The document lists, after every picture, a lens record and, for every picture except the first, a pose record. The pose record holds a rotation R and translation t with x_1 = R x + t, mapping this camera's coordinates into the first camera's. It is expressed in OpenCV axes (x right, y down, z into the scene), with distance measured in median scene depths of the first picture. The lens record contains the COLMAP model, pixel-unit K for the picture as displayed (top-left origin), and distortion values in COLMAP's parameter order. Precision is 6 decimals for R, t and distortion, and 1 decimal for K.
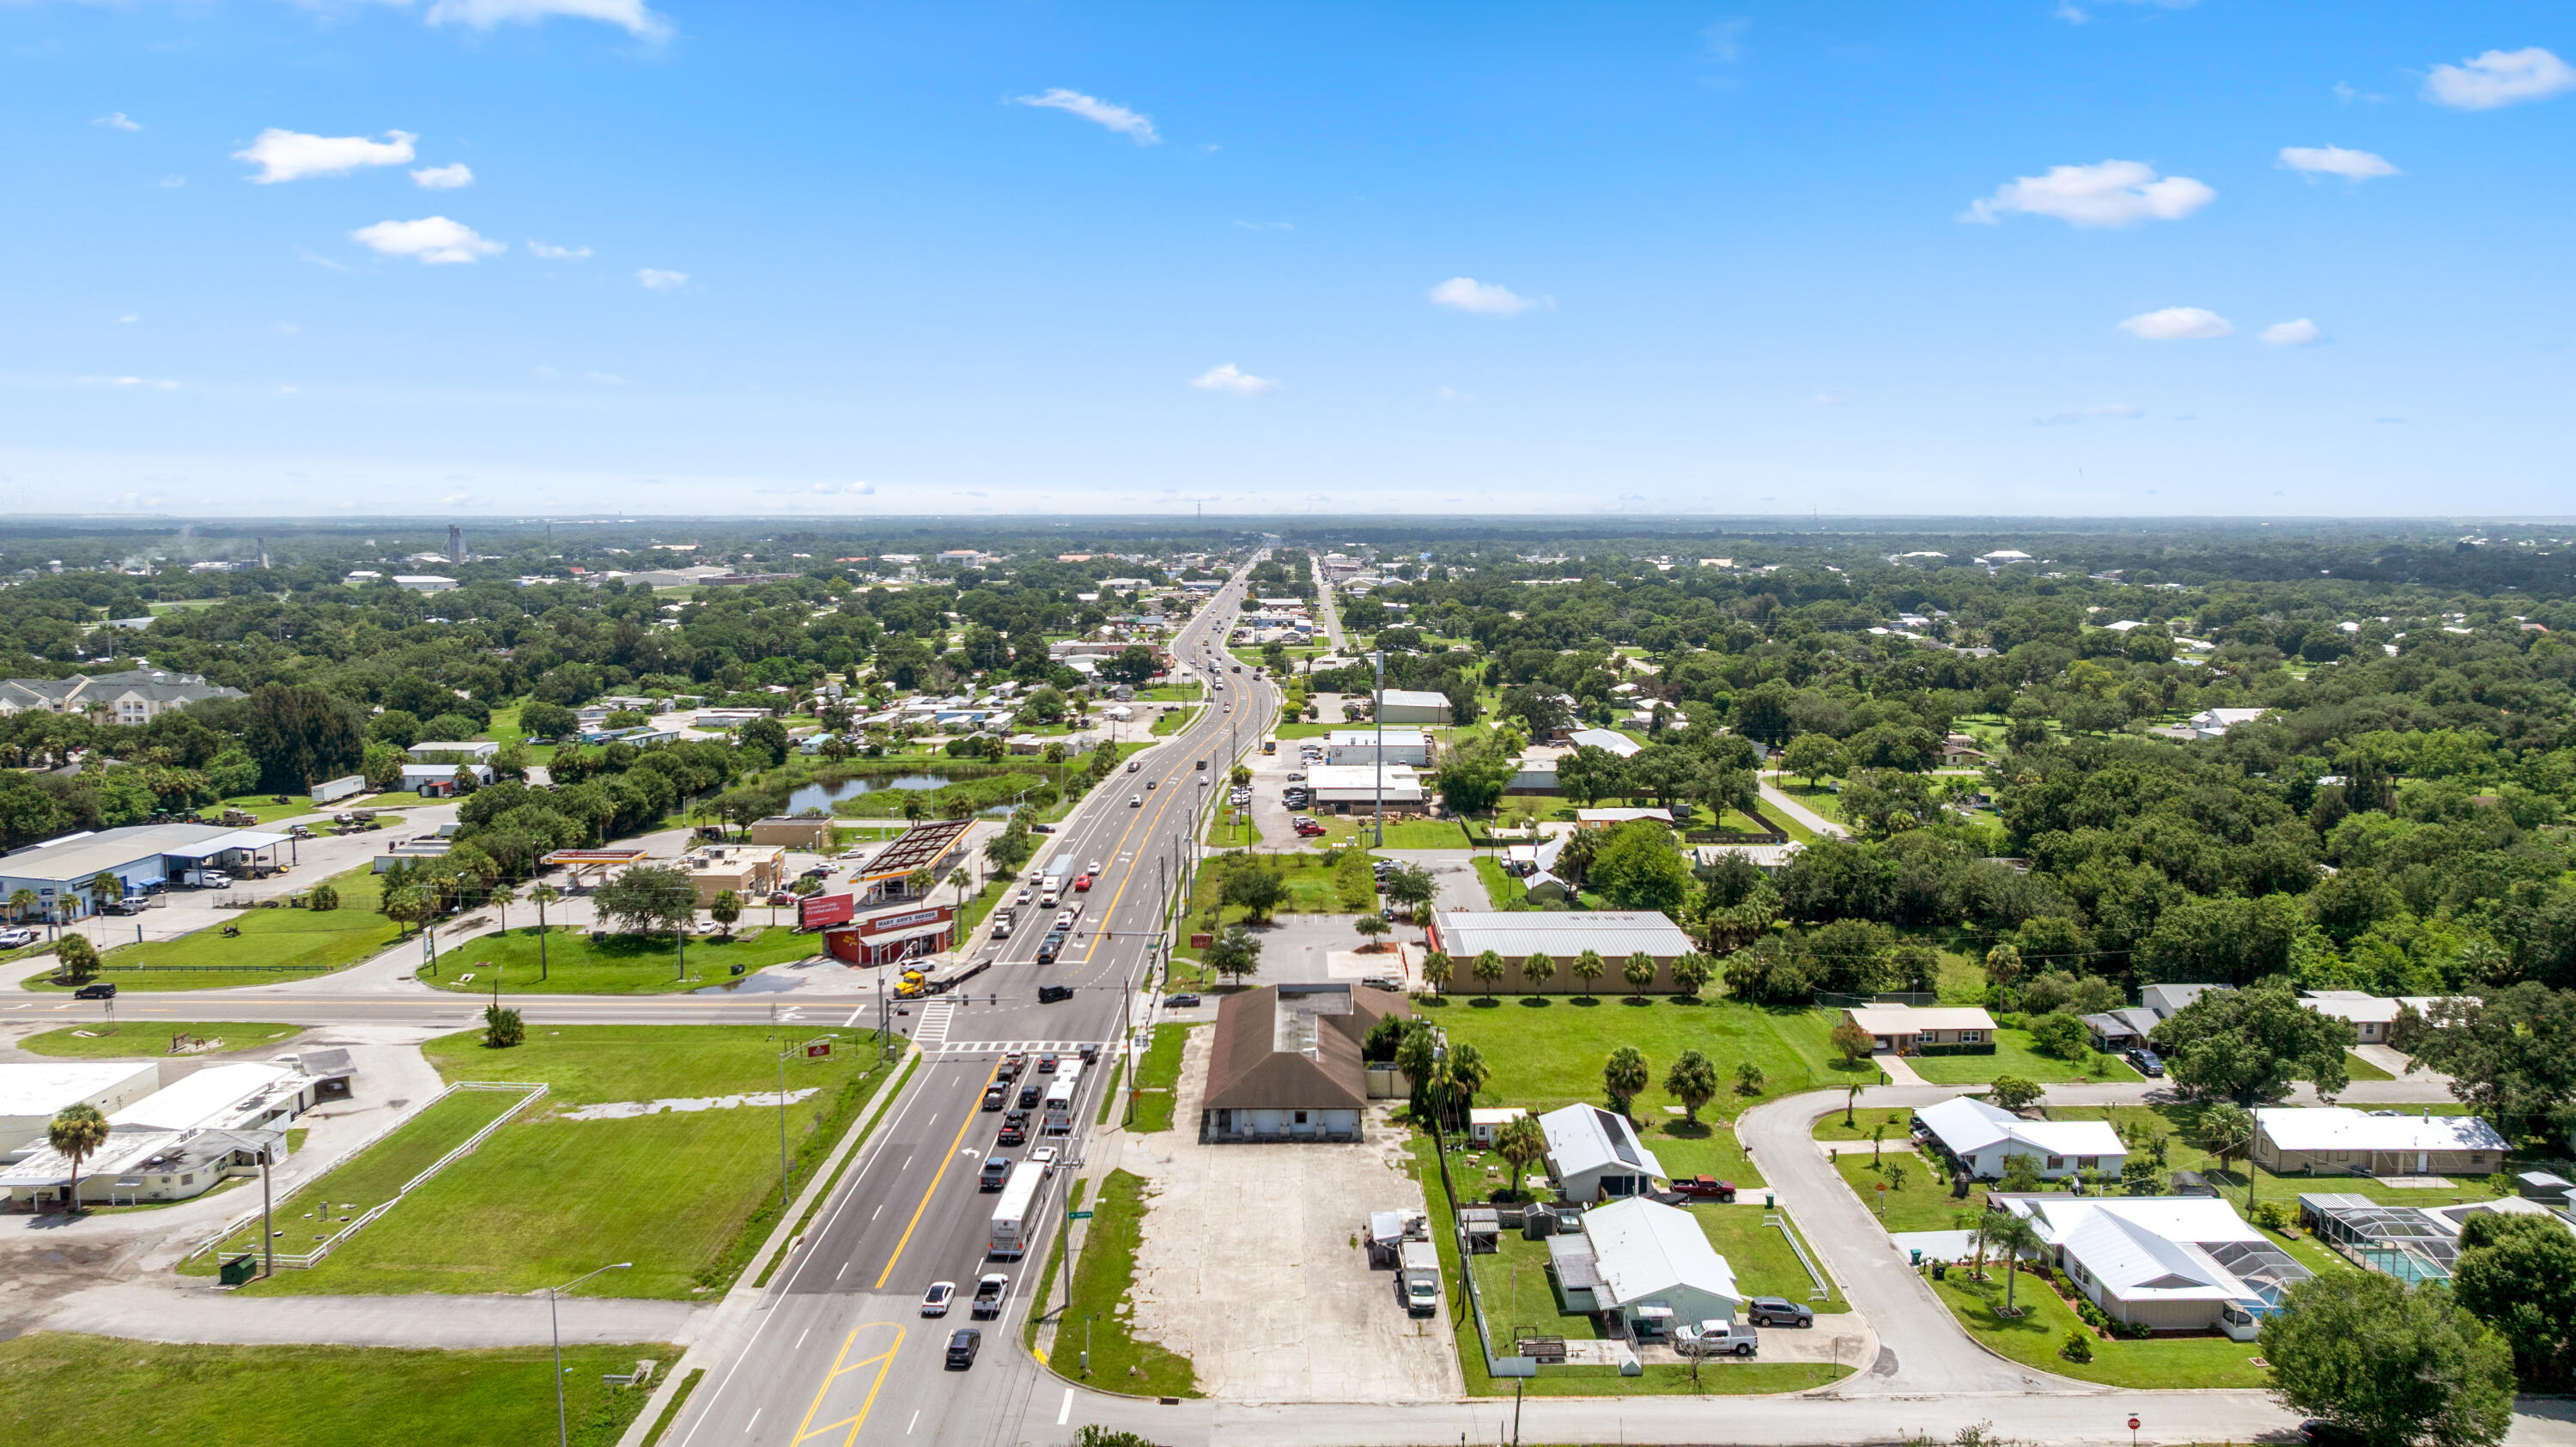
lens RADIAL K [[1811.3, 0, 1302.3], [0, 1811.3, 675.5], [0, 0, 1]] dist [-0.005500, -0.046947]
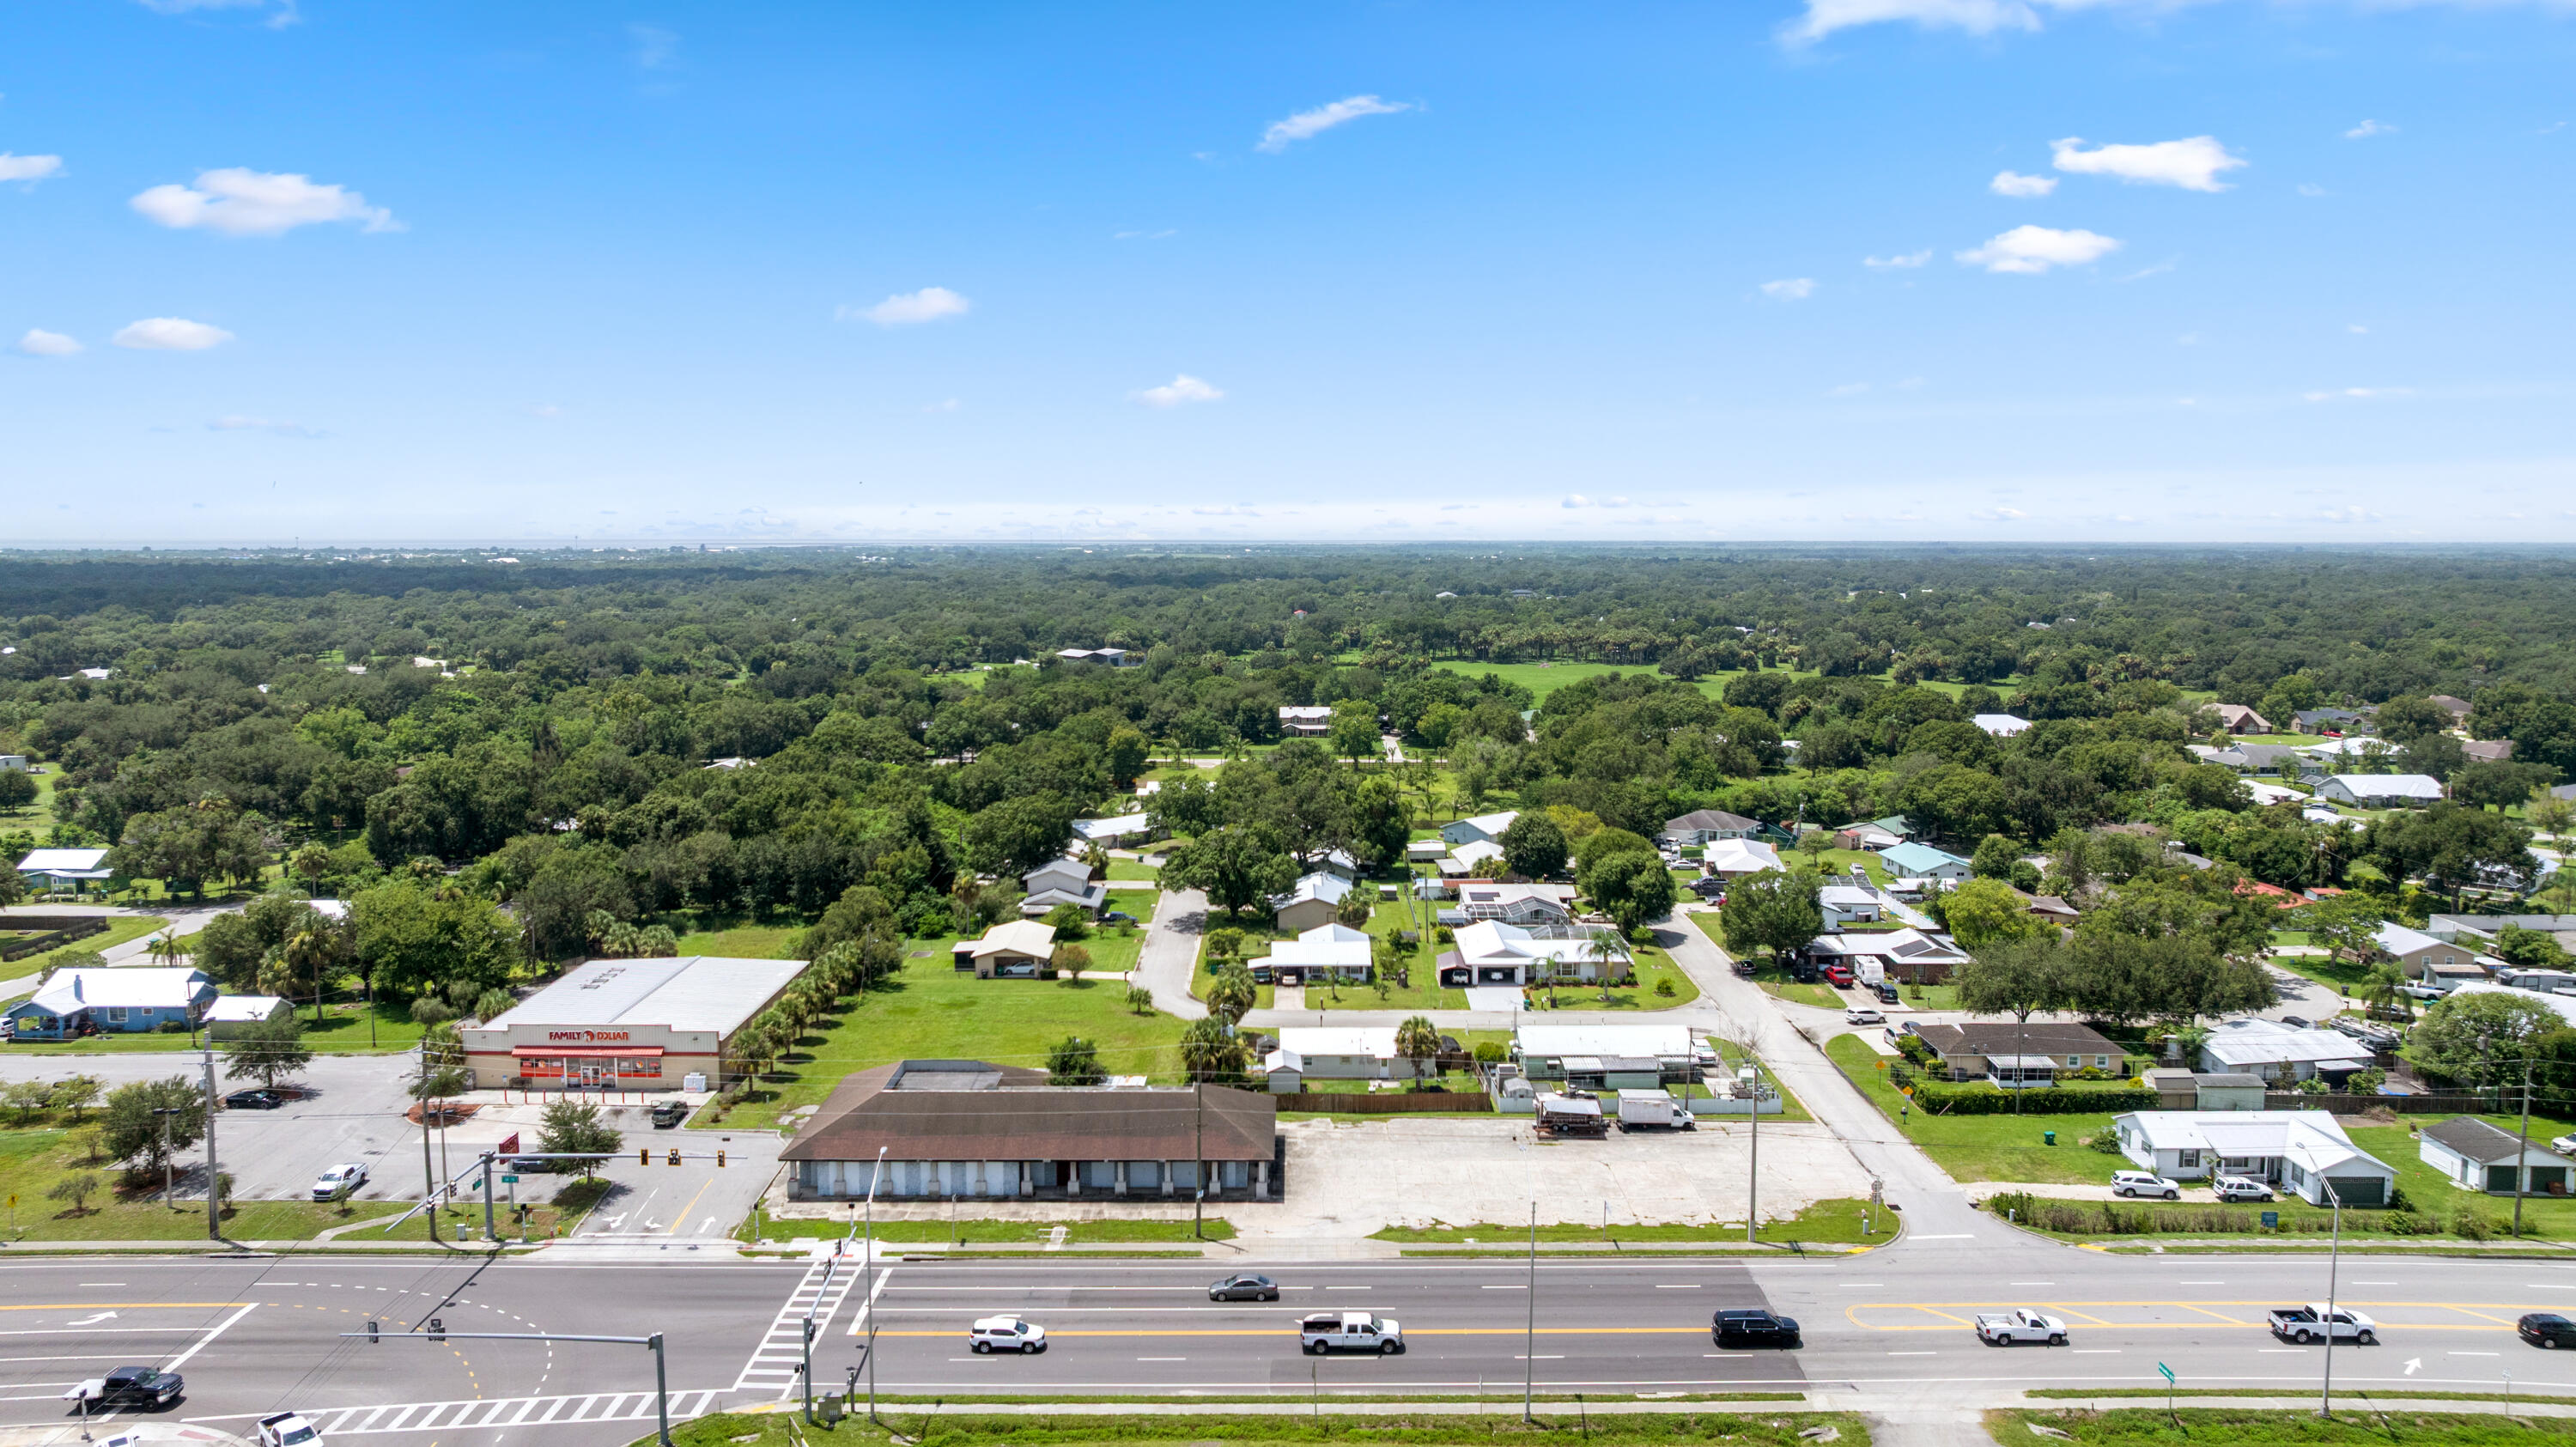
lens RADIAL K [[1808.1, 0, 1302.6], [0, 1808.1, 715.9], [0, 0, 1]] dist [-0.022620, 0.003491]
pose [[-0.004234, -0.100190, 0.994959, -0.866454], [0.089029, 0.990979, 0.100169, -0.043892], [-0.996020, 0.089005, 0.004724, 0.978474]]
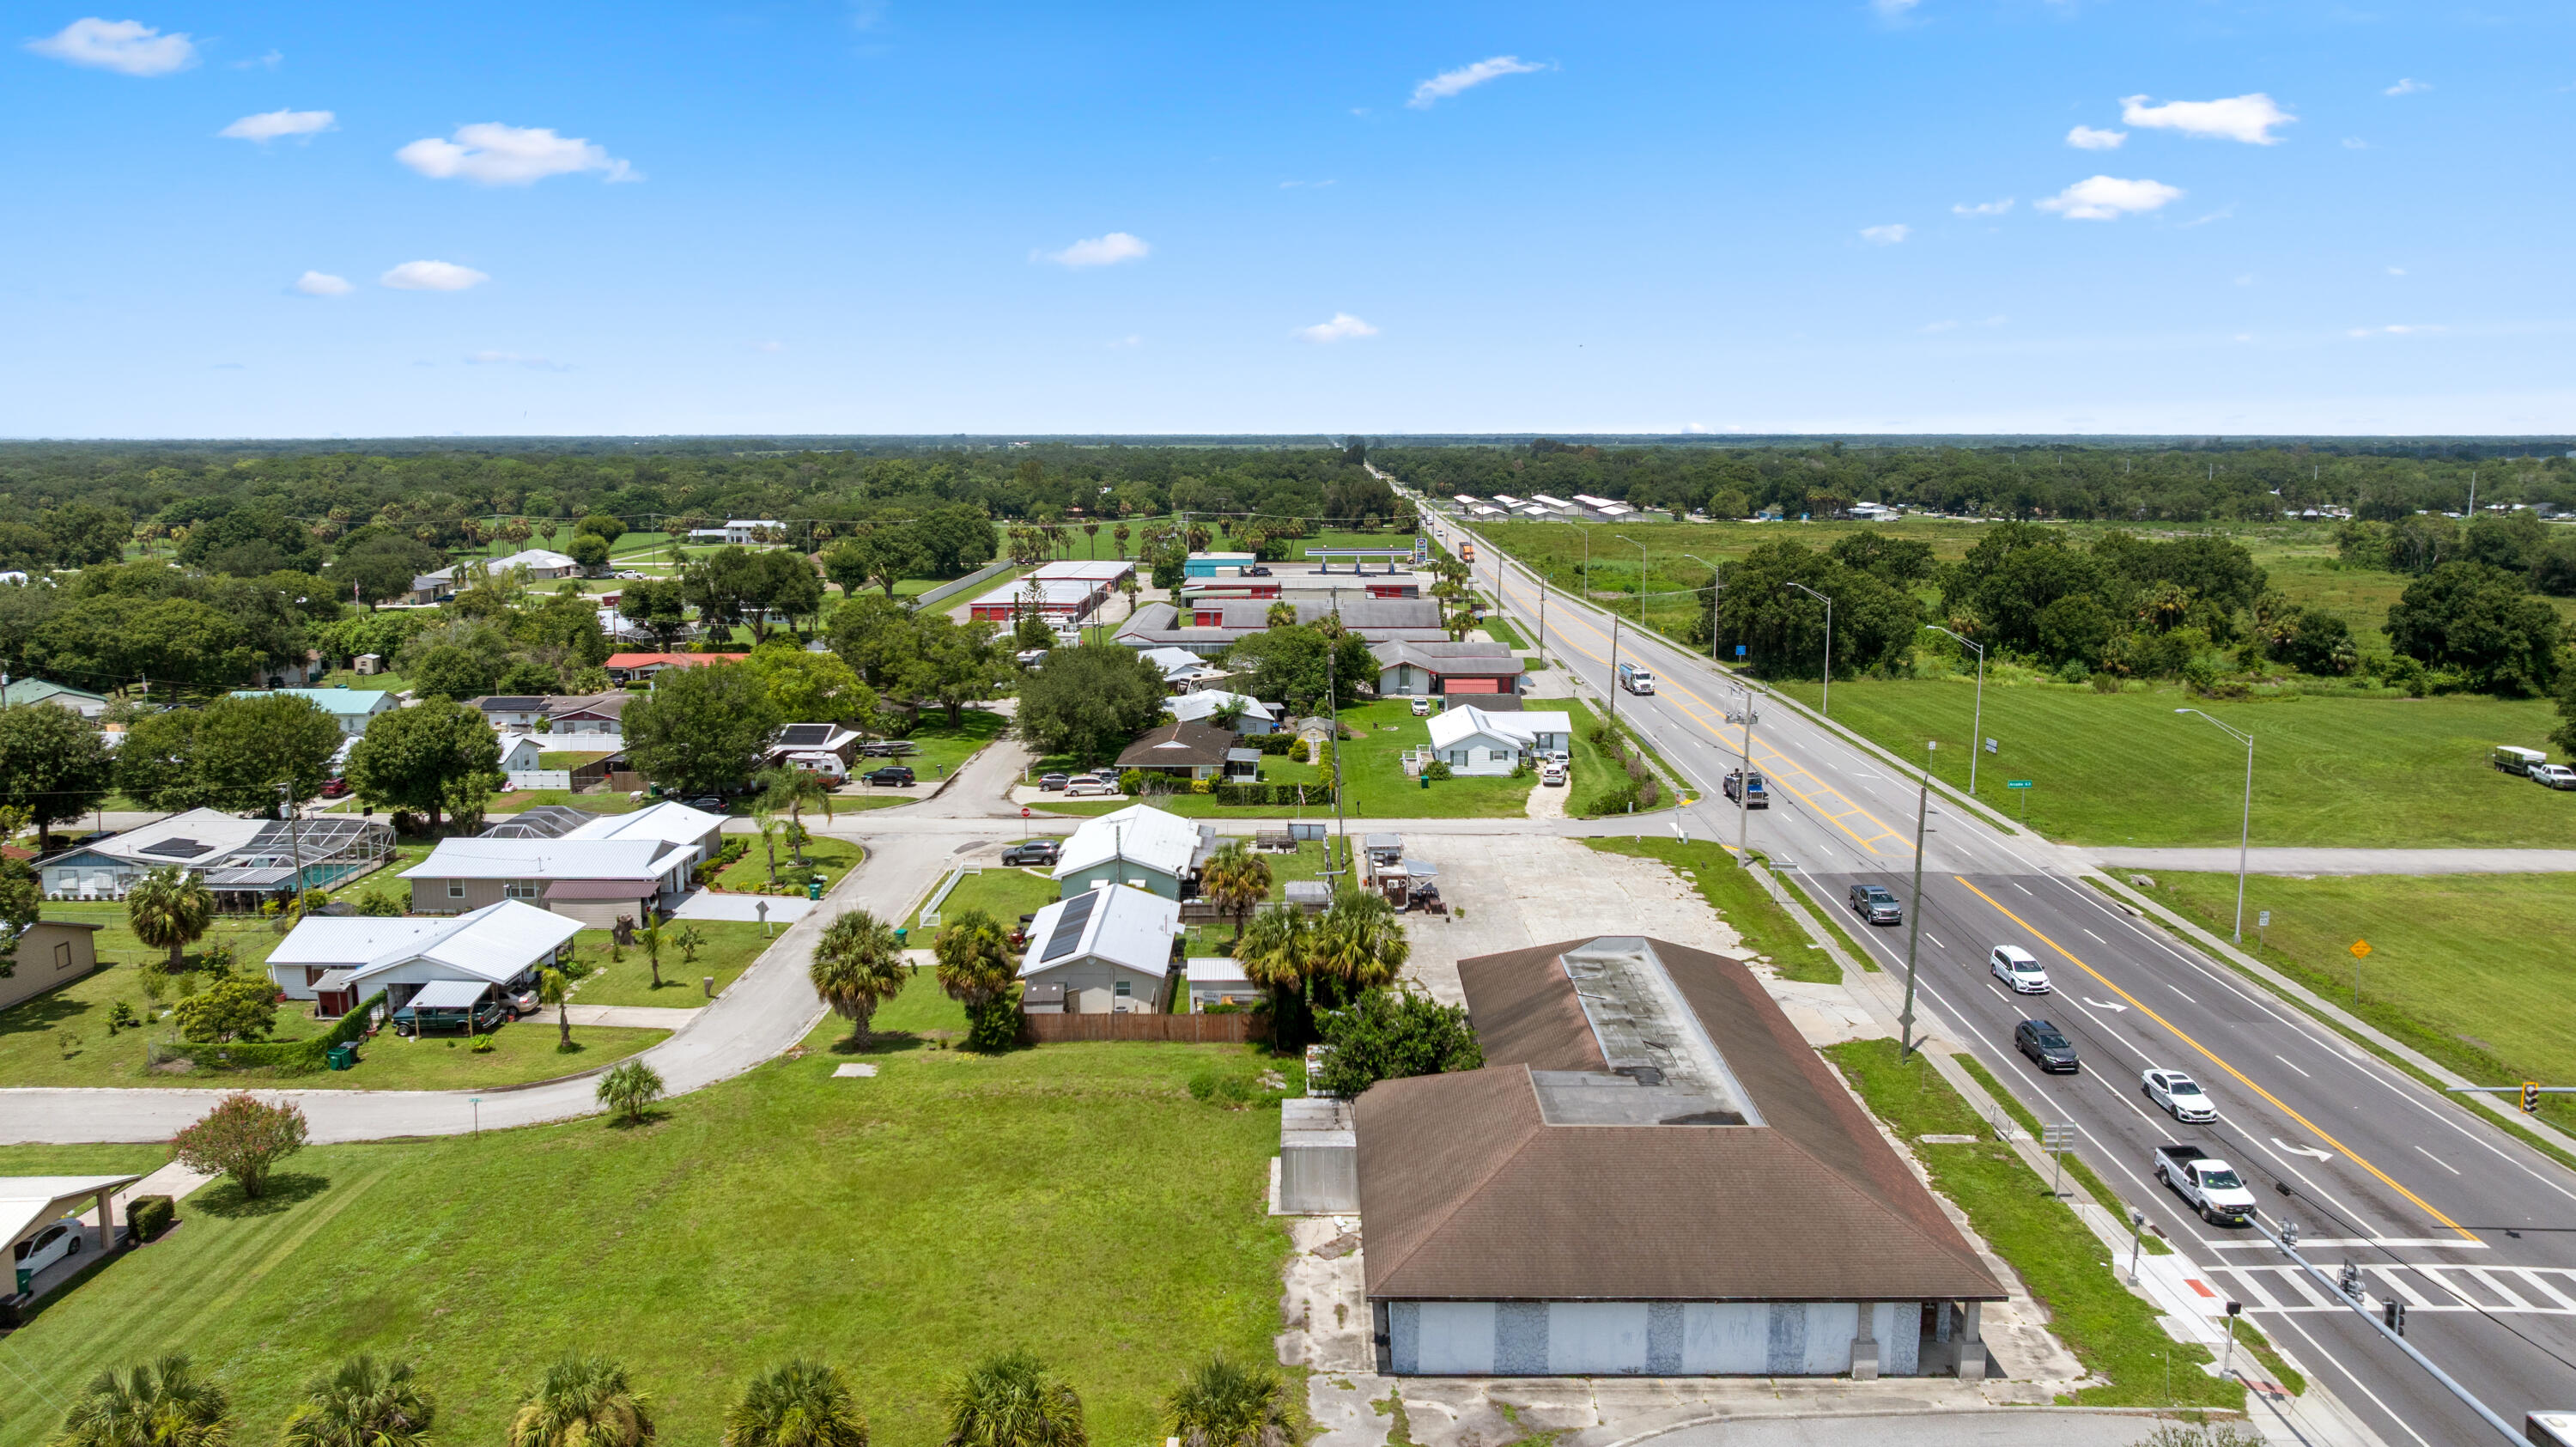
lens RADIAL K [[1811.8, 0, 1302.4], [0, 1811.8, 716.6], [0, 0, 1]] dist [-0.040044, 0.043048]
pose [[-0.999958, 0.000591, 0.009172, 0.081149], [0.002825, 0.969389, 0.245512, 0.020815], [-0.008746, 0.245528, -0.969350, 1.562433]]
